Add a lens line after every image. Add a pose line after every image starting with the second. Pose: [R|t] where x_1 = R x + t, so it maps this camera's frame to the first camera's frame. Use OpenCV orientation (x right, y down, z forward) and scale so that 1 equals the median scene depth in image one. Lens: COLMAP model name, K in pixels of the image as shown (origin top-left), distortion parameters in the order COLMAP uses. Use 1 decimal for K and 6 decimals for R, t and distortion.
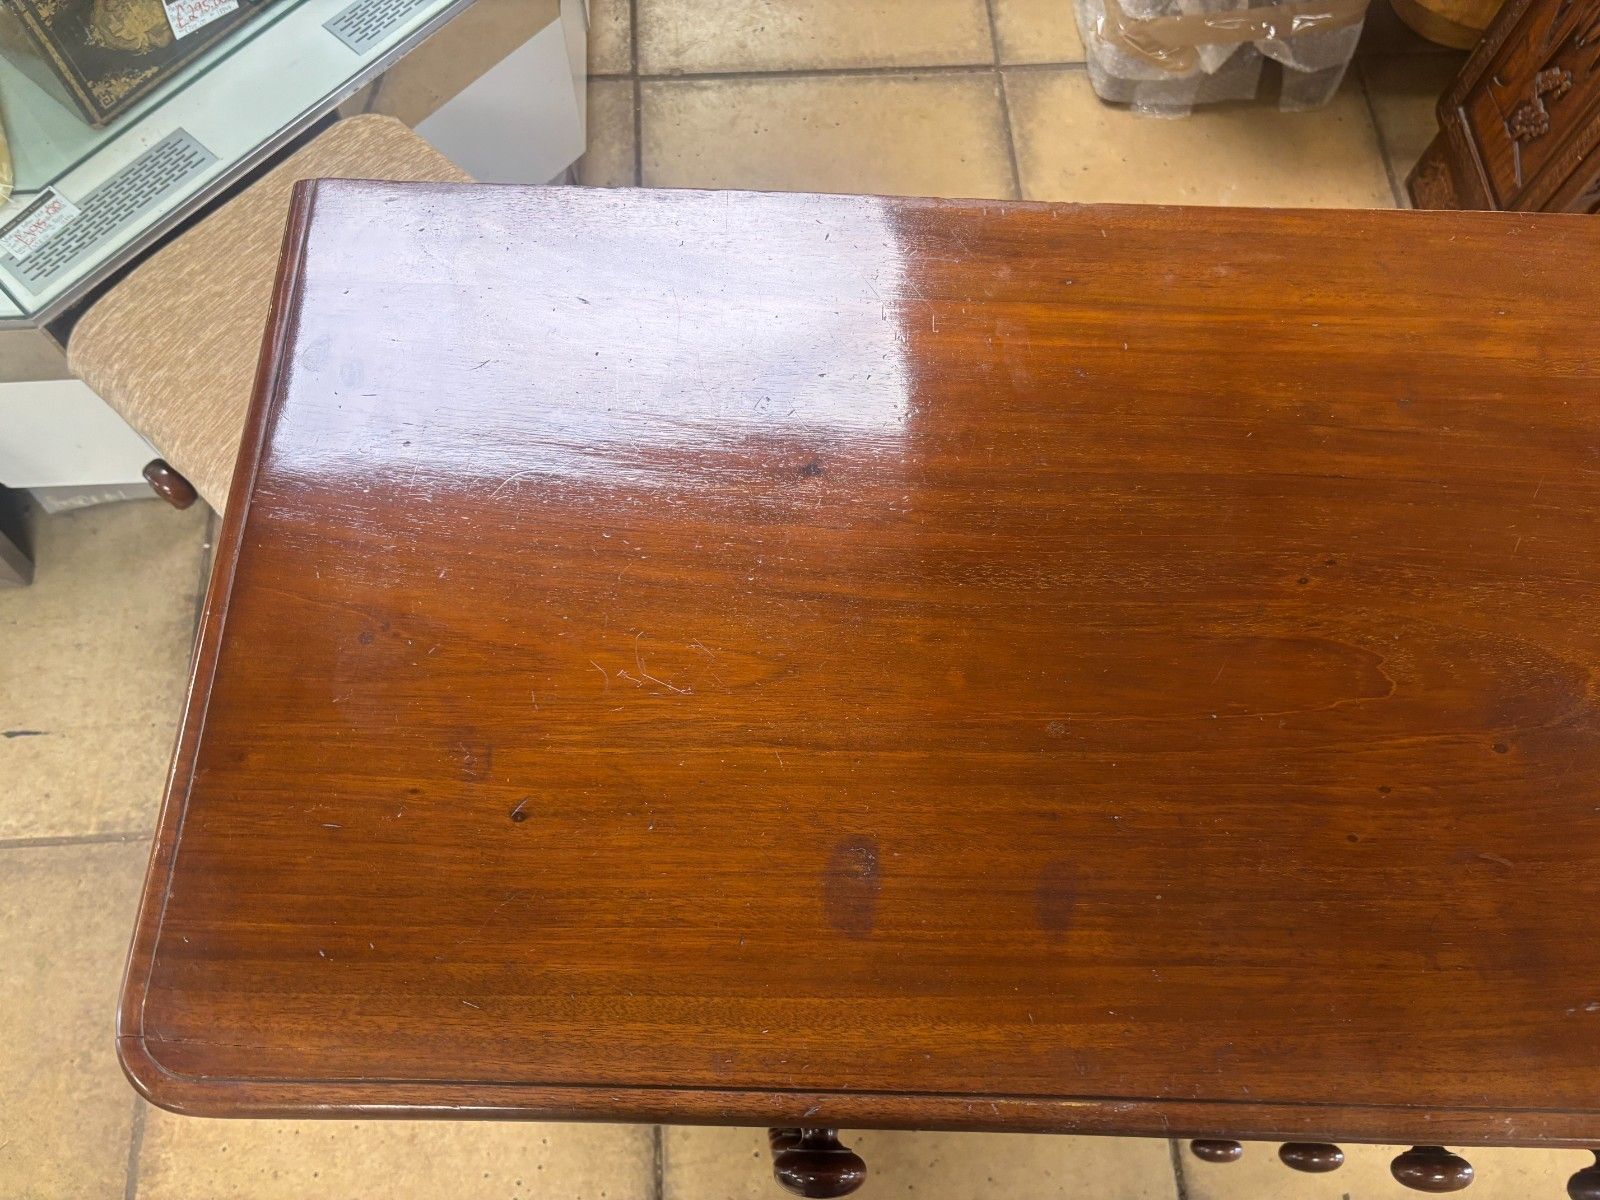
lens RADIAL K [[1210.1, 0, 800.0], [0, 1210.1, 600.0], [0, 0, 1]] dist [0.081605, -0.115245]
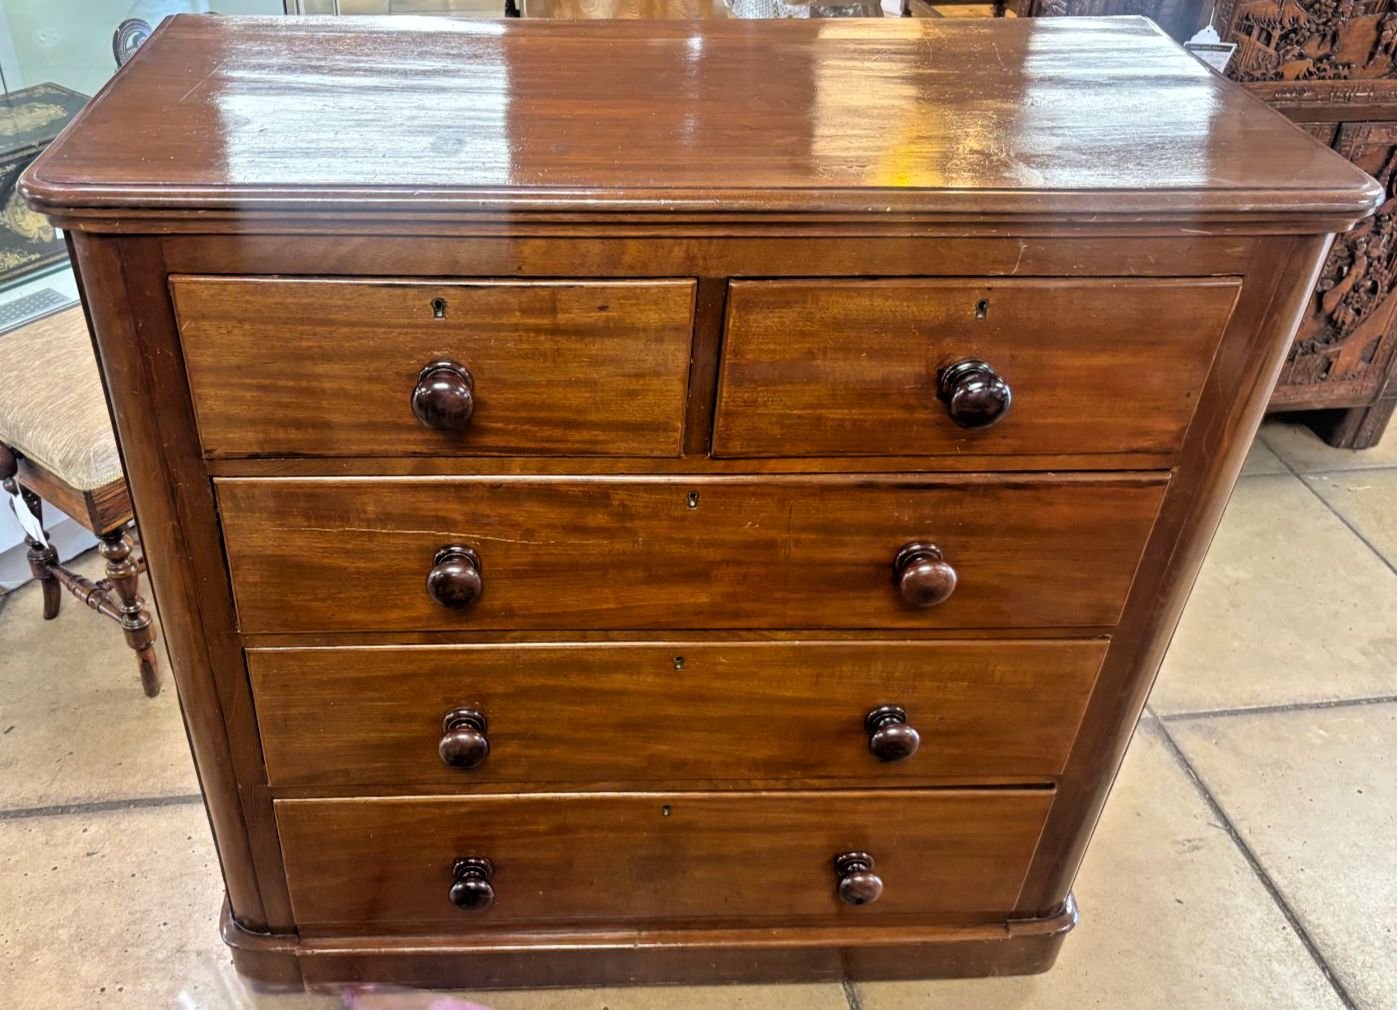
lens RADIAL K [[1210.0, 0, 597.6], [0, 1210.0, 502.5], [0, 0, 1]] dist [0.057203, -0.088257]
pose [[0.997905, -0.038995, 0.051629, 0.052501], [0.060631, 0.842139, -0.535841, 0.614541], [-0.022583, 0.537849, 0.842739, -0.083011]]
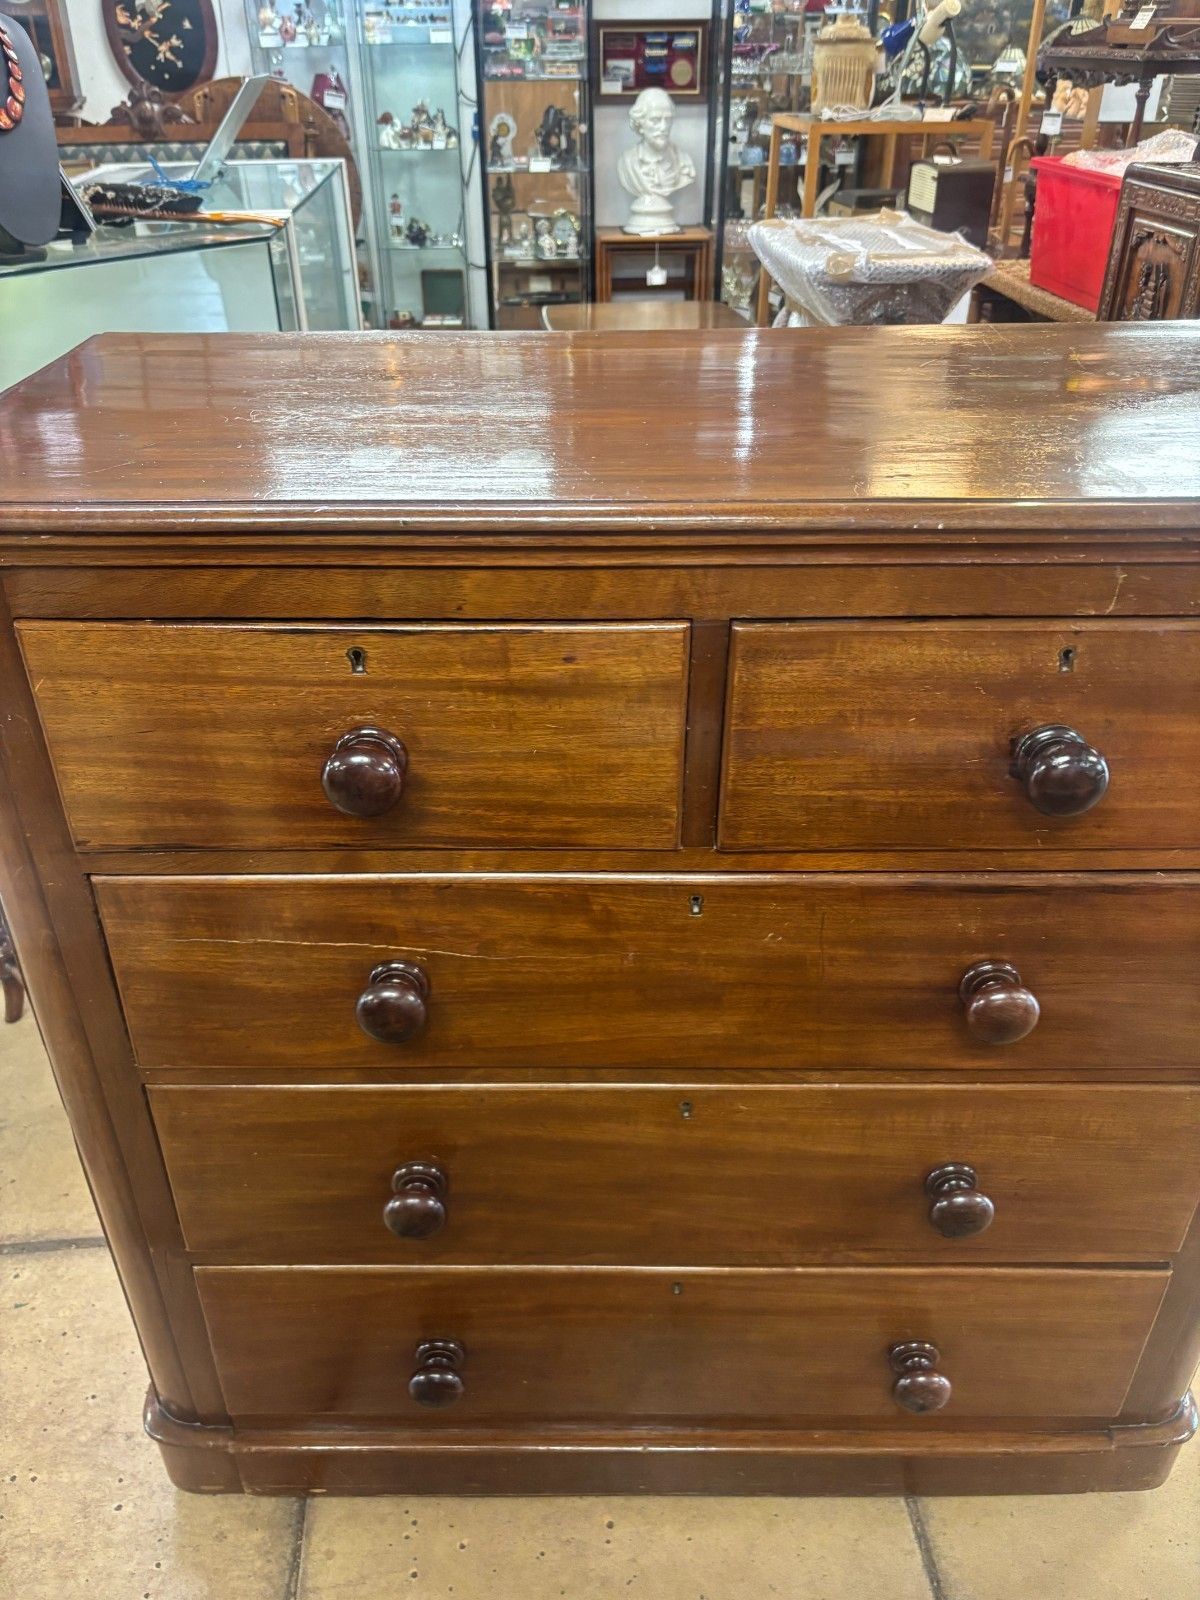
lens RADIAL K [[1212.6, 0, 600.0], [0, 1212.6, 800.0], [0, 0, 1]] dist [0.052429, -0.080585]
pose [[0.999360, -0.035093, 0.006923, 0.100727], [0.032328, 0.803298, -0.594700, 0.524317], [0.015308, 0.594543, 0.803918, 0.039981]]
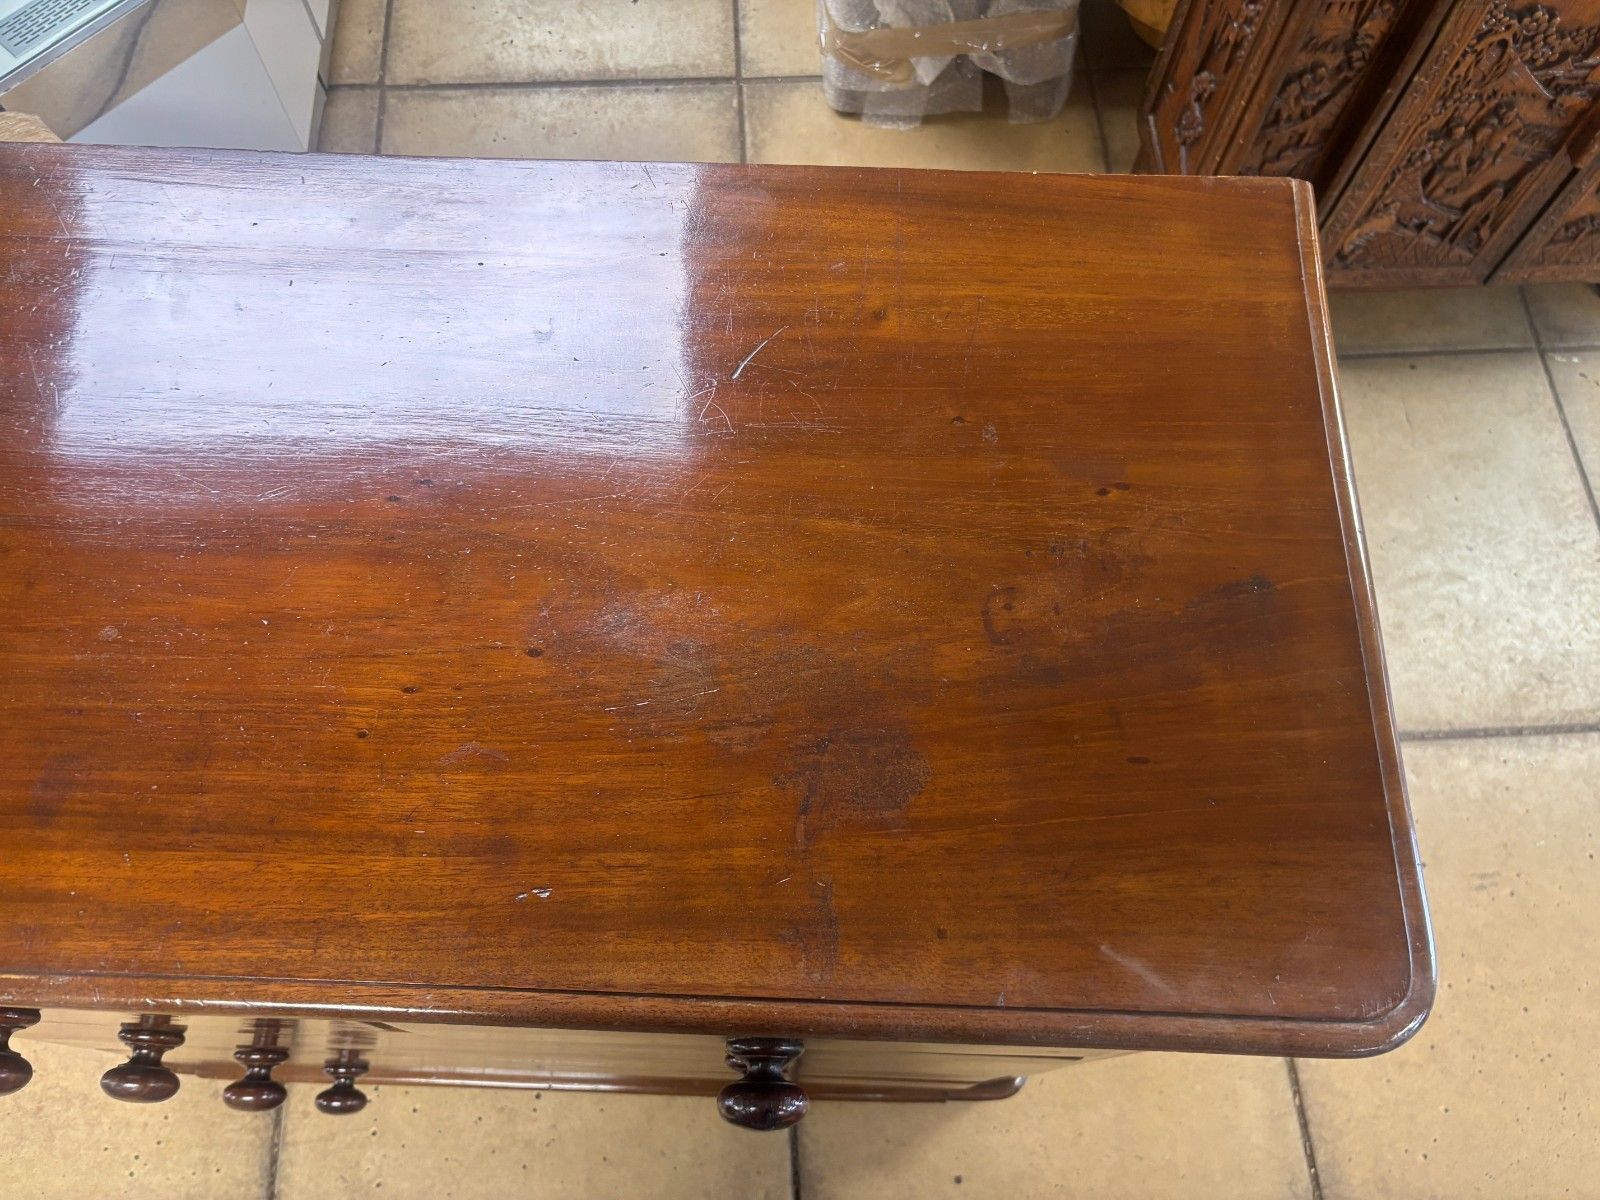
lens RADIAL K [[1213.9, 0, 797.5], [0, 1213.9, 592.3], [0, 0, 1]] dist [0.043867, -0.068693]
pose [[0.999960, 0.004314, -0.007838, 0.317980], [-0.004542, 0.999563, -0.029198, 0.035604], [0.007708, 0.029232, 0.999543, -0.015161]]
